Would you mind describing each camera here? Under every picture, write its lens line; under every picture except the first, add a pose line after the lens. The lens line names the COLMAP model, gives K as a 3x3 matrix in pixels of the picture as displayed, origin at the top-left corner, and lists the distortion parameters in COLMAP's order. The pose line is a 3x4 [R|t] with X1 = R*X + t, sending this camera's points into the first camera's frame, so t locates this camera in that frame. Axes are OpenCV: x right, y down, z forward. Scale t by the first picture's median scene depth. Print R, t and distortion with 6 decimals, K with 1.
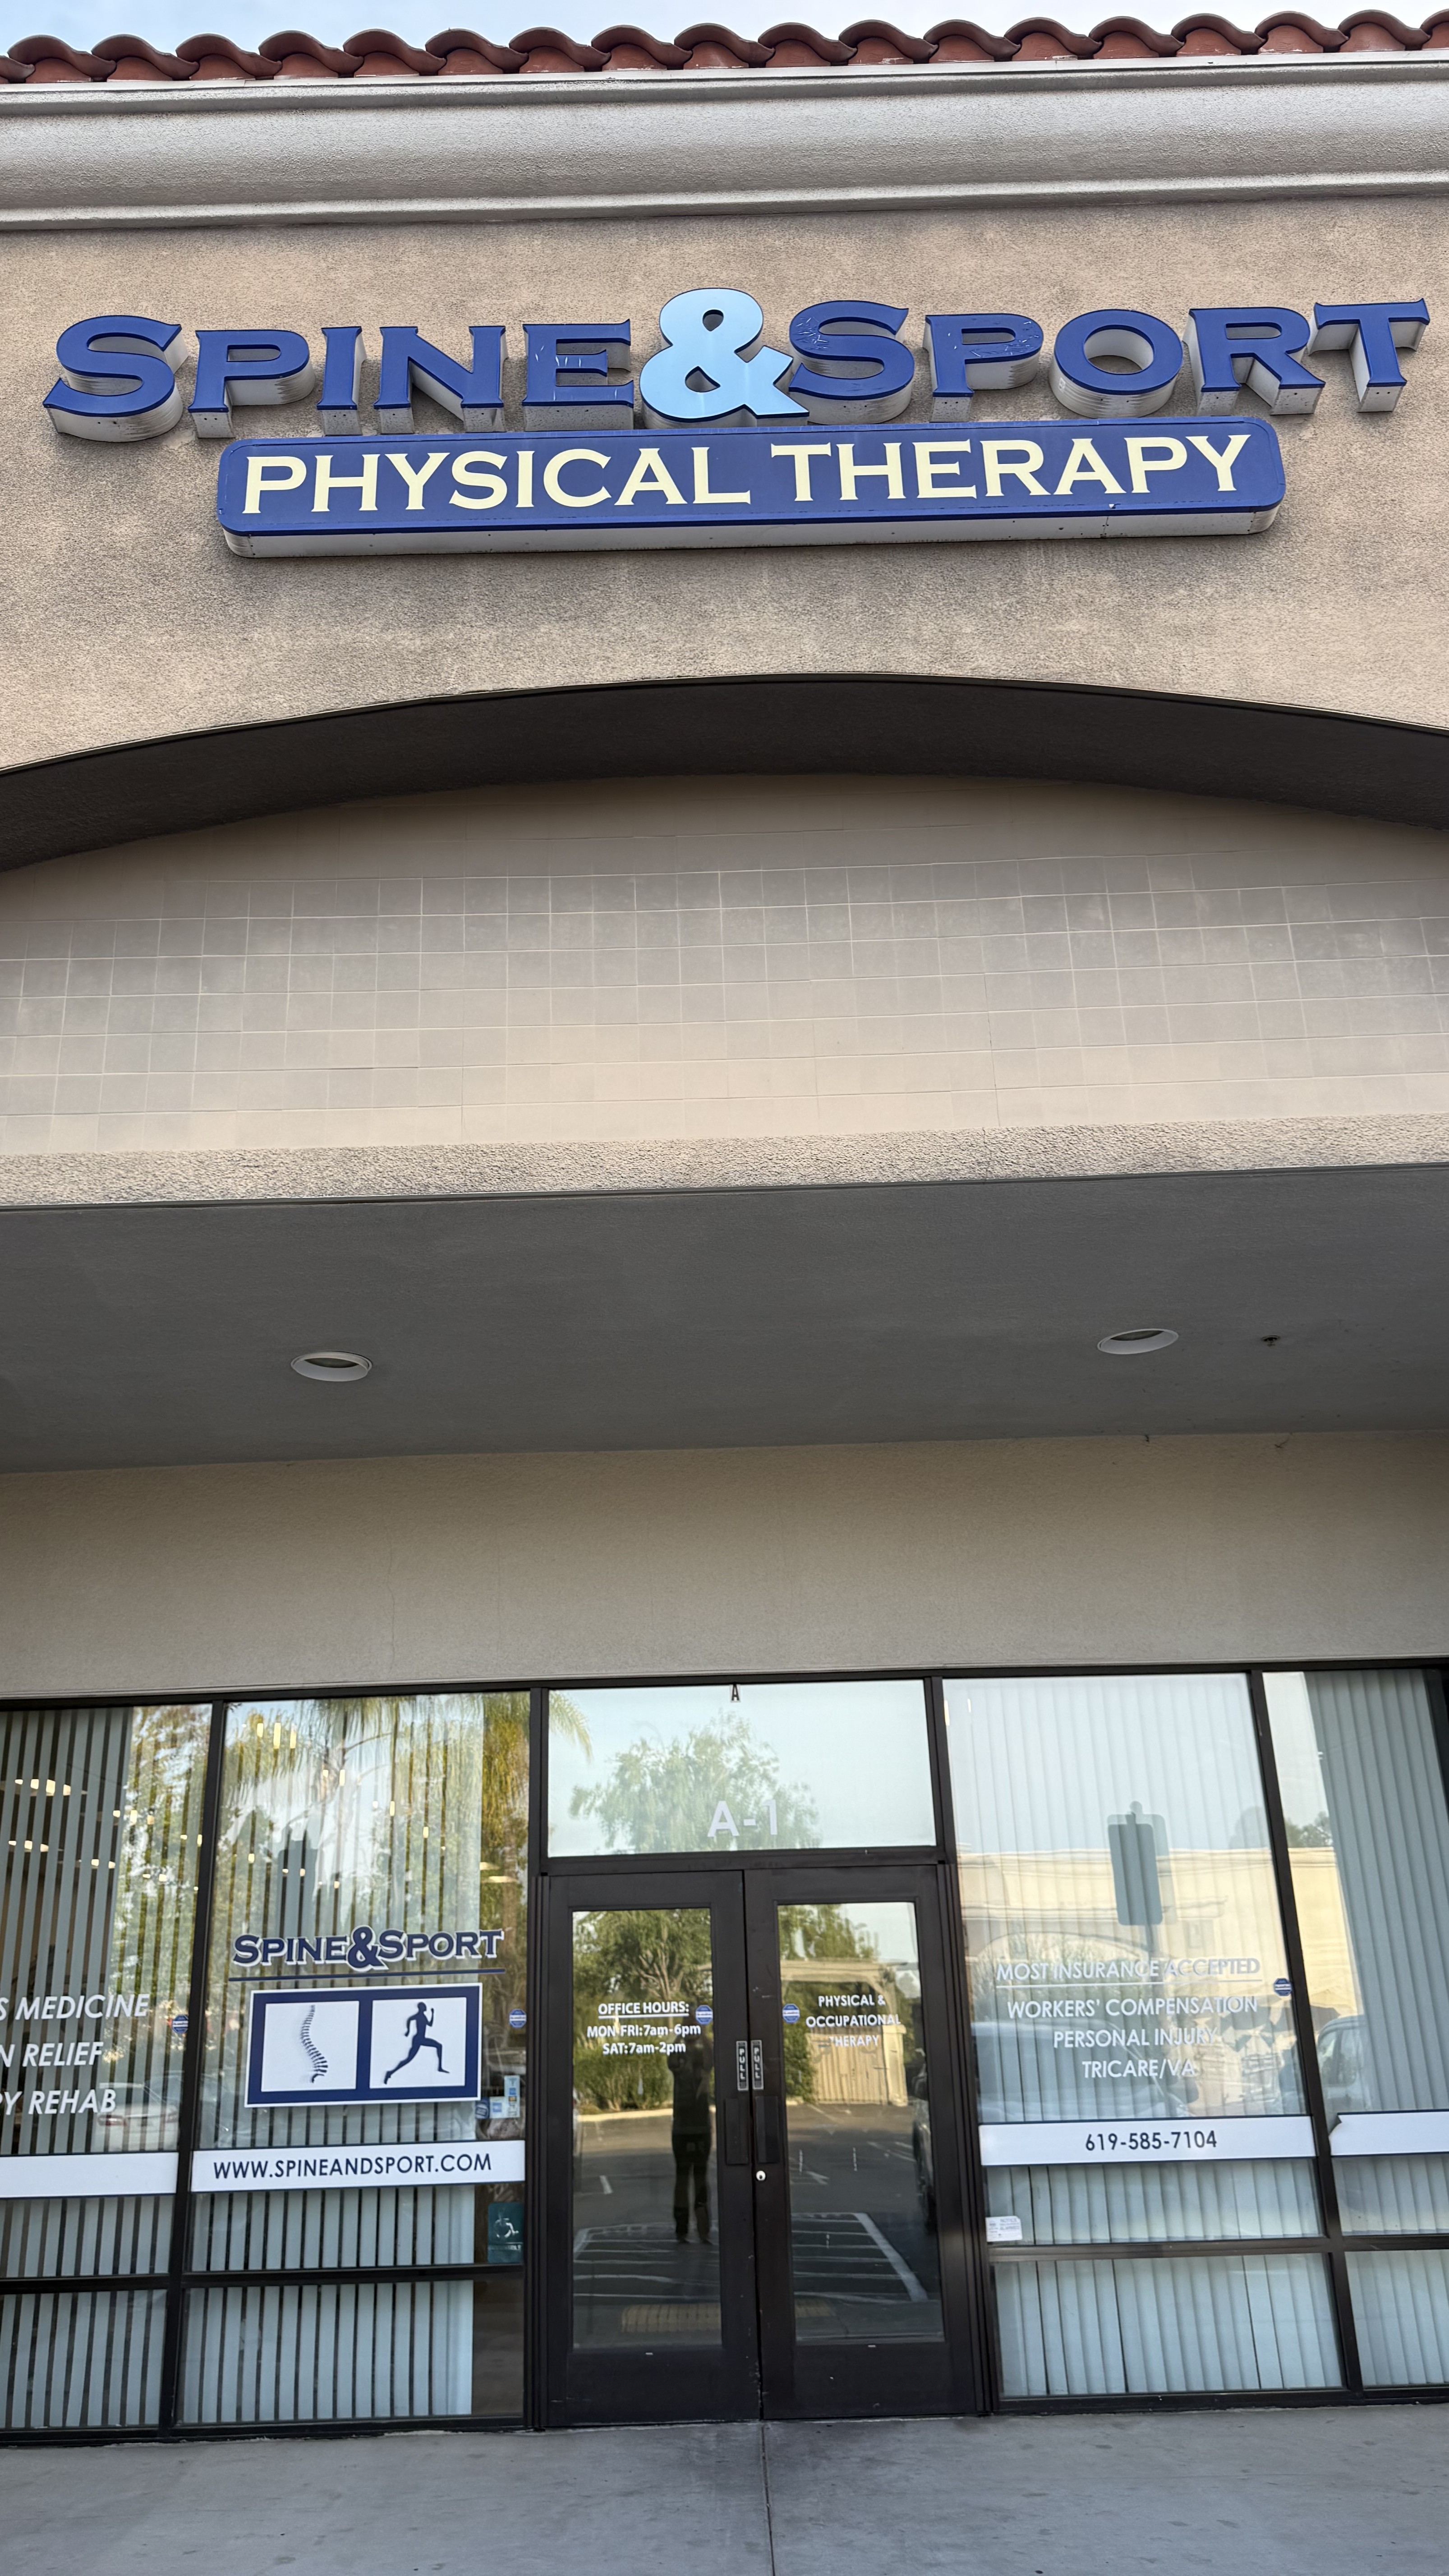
lens RADIAL K [[1869.3, 0, 720.3], [0, 1869.3, 1286.8], [0, 0, 1]] dist [-0.003058, 0.007725]
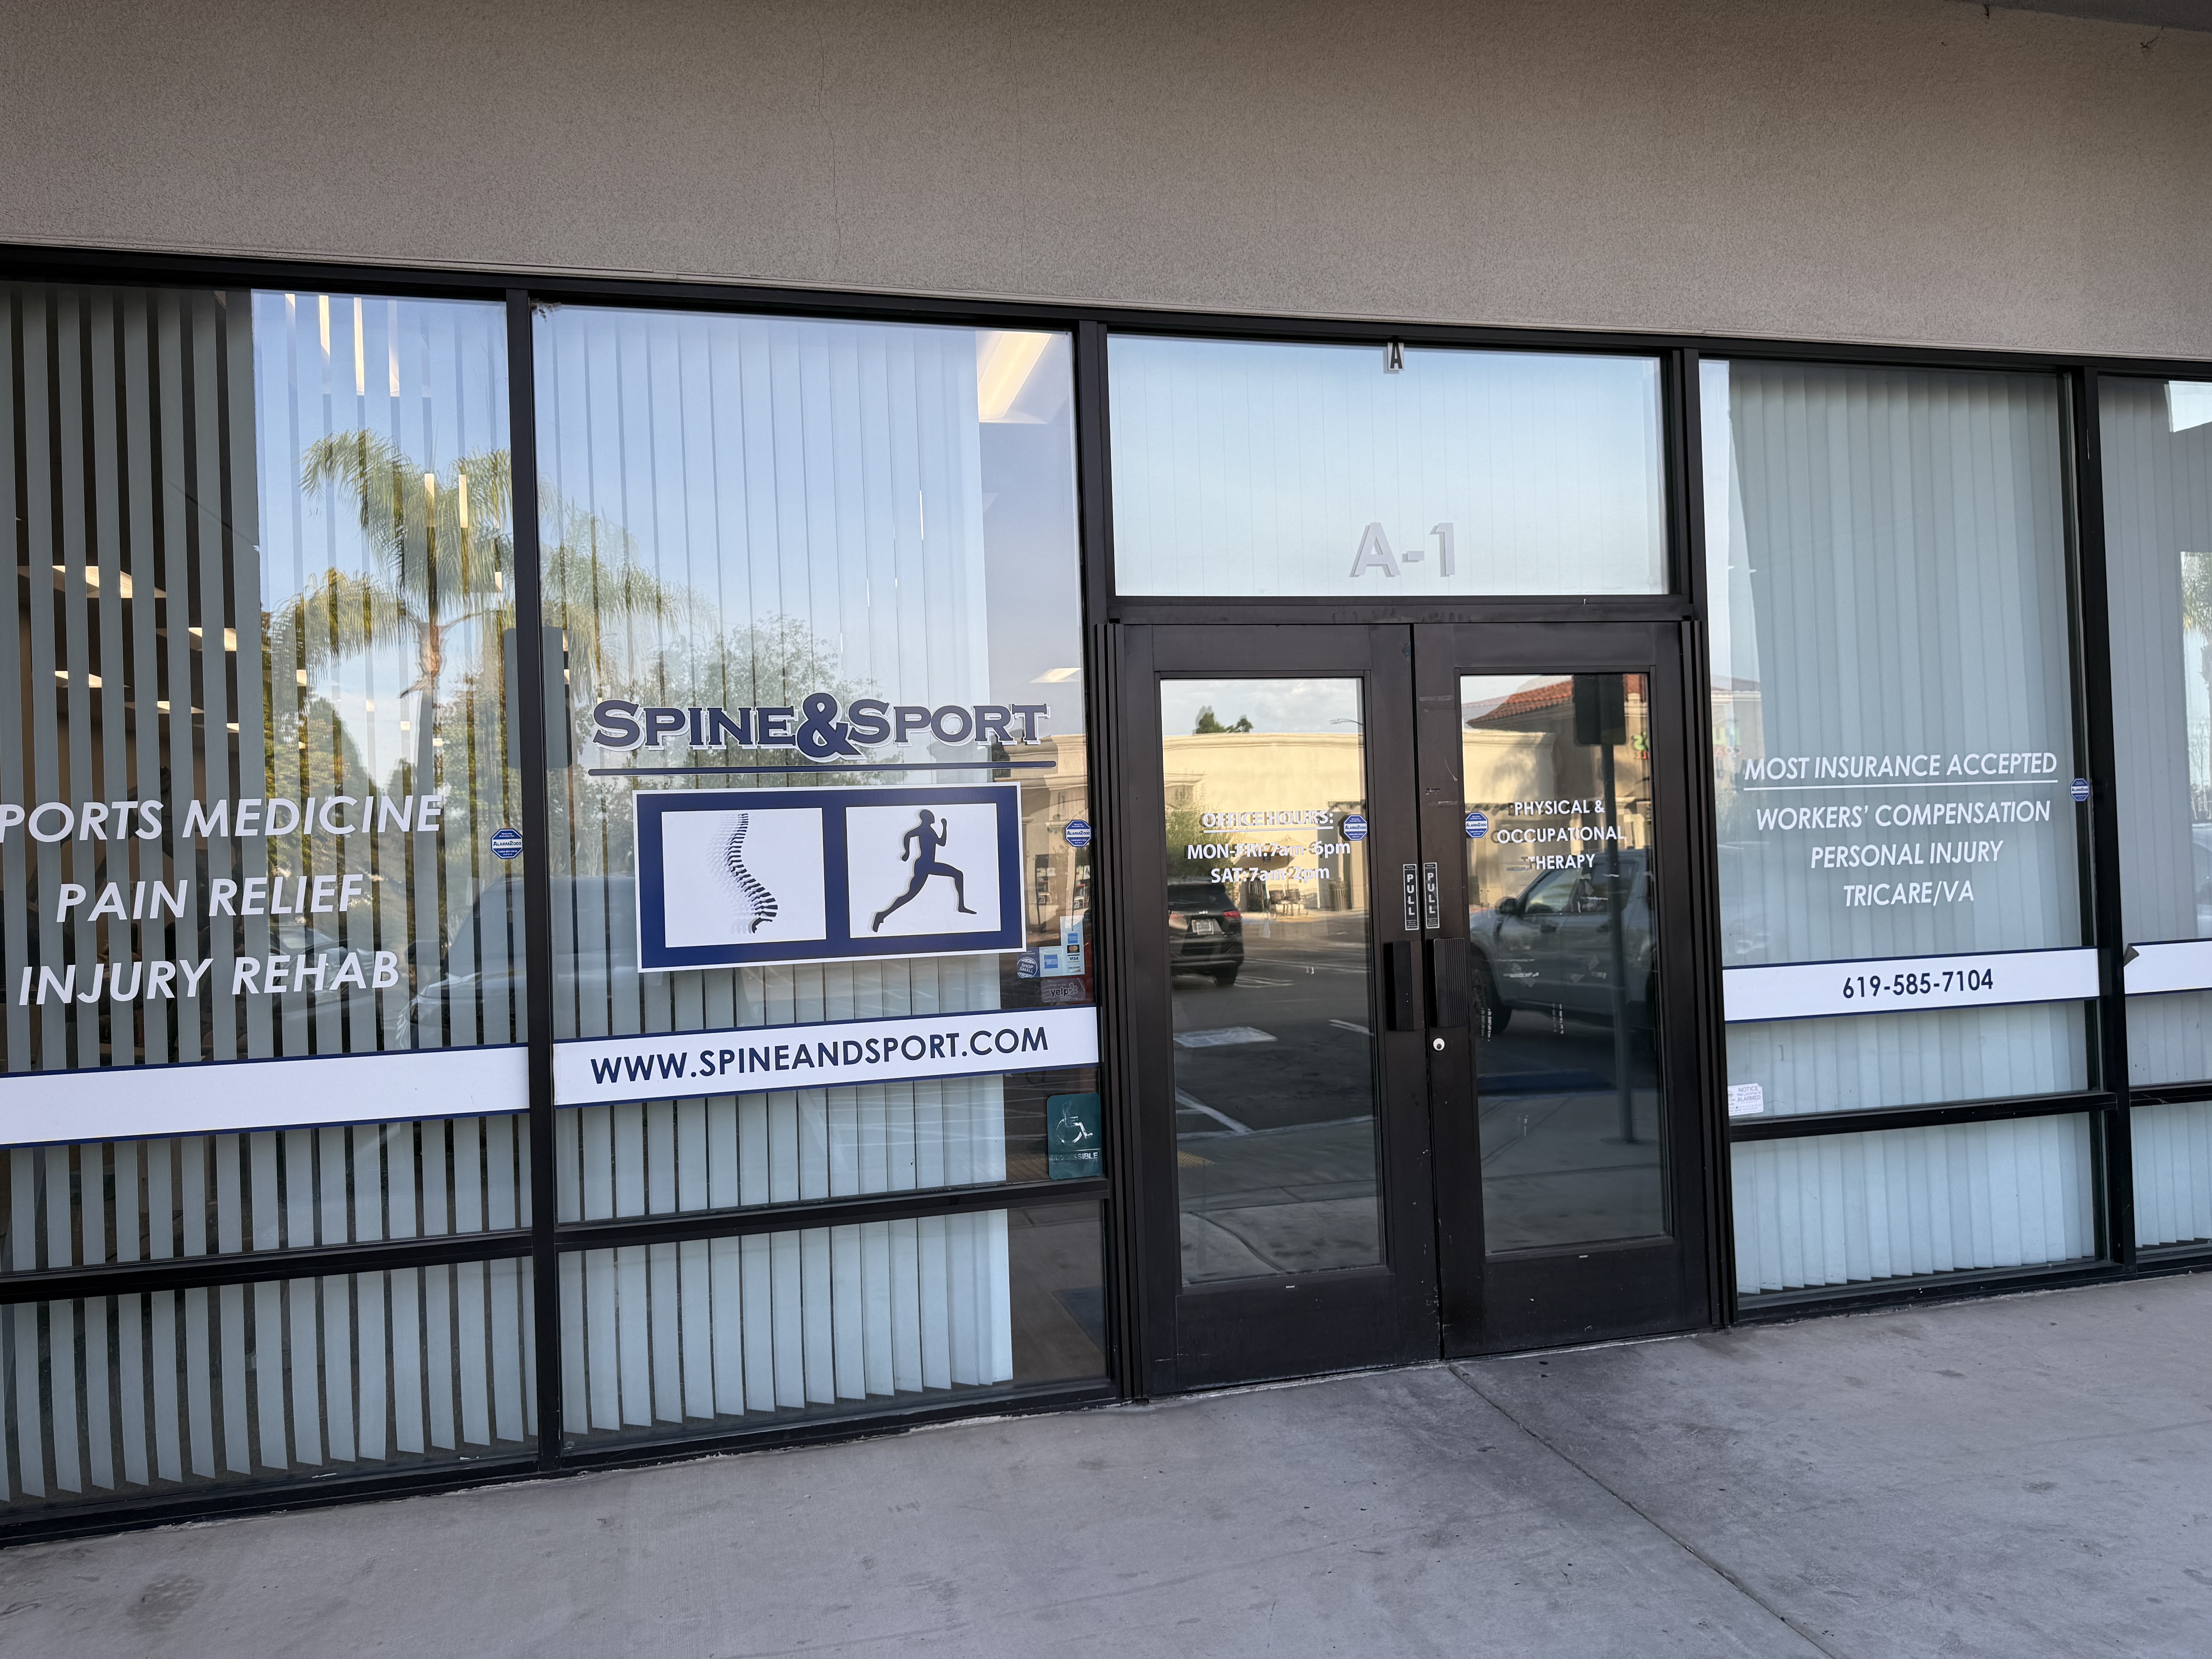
lens RADIAL K [[1536.5, 0, 1109.2], [0, 1536.5, 821.1], [0, 0, 1]] dist [0.039376, -0.018657]
pose [[0.962360, 0.001555, 0.271774, -0.245444], [-0.084970, 0.951576, 0.295437, 0.235101], [-0.258154, -0.307410, 0.915891, 0.525404]]
